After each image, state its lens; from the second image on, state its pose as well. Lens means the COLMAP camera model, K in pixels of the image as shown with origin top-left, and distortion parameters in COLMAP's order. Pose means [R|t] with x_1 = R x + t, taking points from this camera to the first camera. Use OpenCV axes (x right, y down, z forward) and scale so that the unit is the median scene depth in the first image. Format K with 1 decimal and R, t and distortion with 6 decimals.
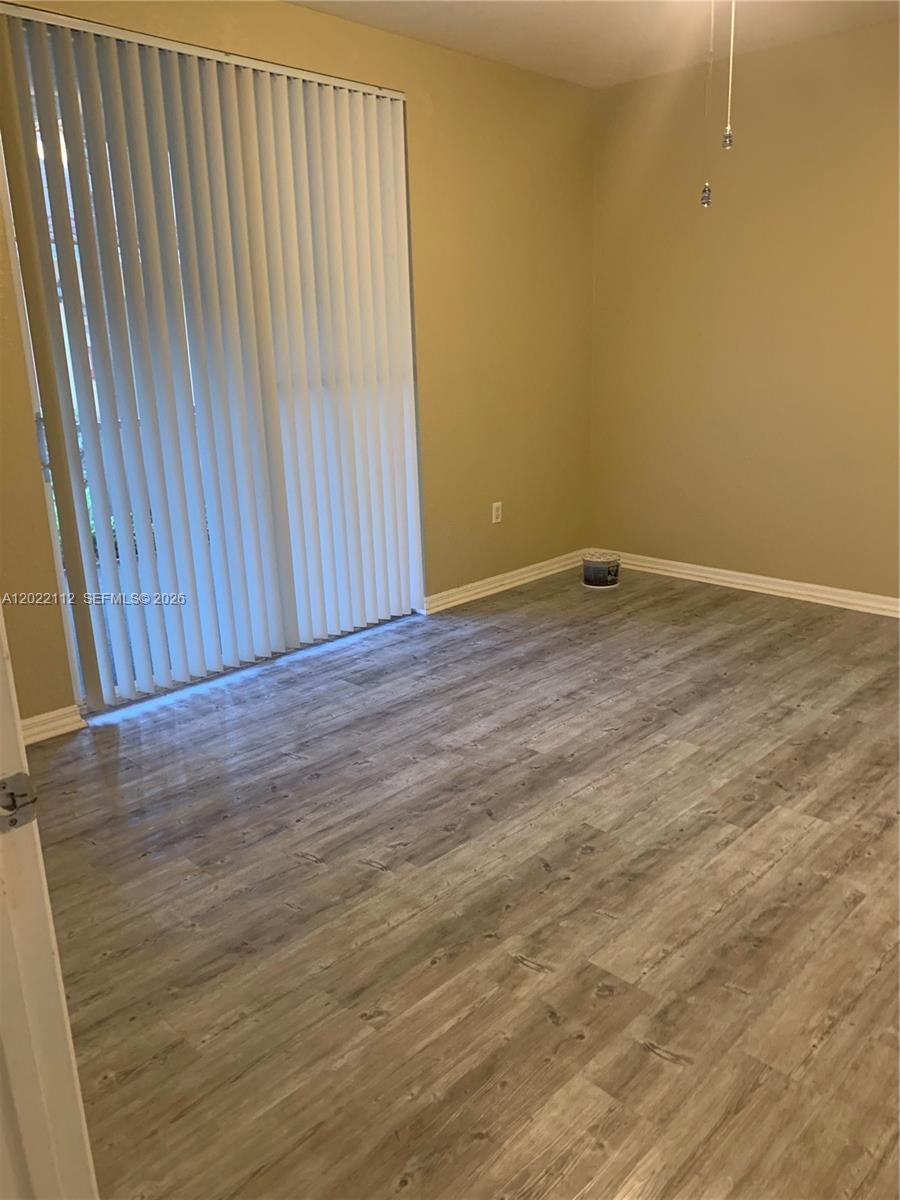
lens RADIAL K [[914.7, 0, 440.7], [0, 914.7, 595.2], [0, 0, 1]] dist [0.034227, -0.051706]
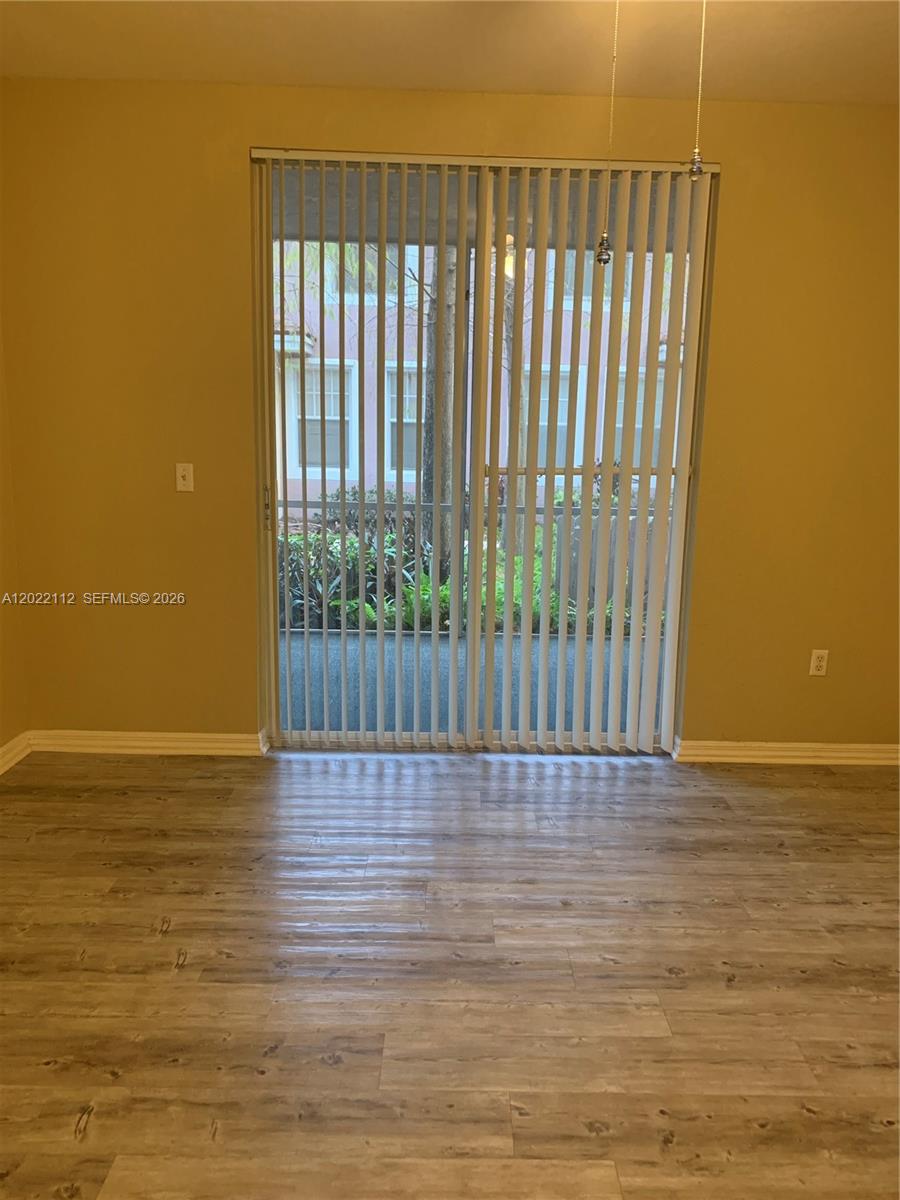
lens RADIAL K [[914.7, 0, 438.0], [0, 914.7, 596.1], [0, 0, 1]] dist [0.034227, -0.051706]
pose [[0.710711, 0.171877, -0.682164, 0.498372], [-0.236971, 0.971514, -0.002106, -0.094707], [0.662370, 0.163150, 0.731196, 0.294512]]
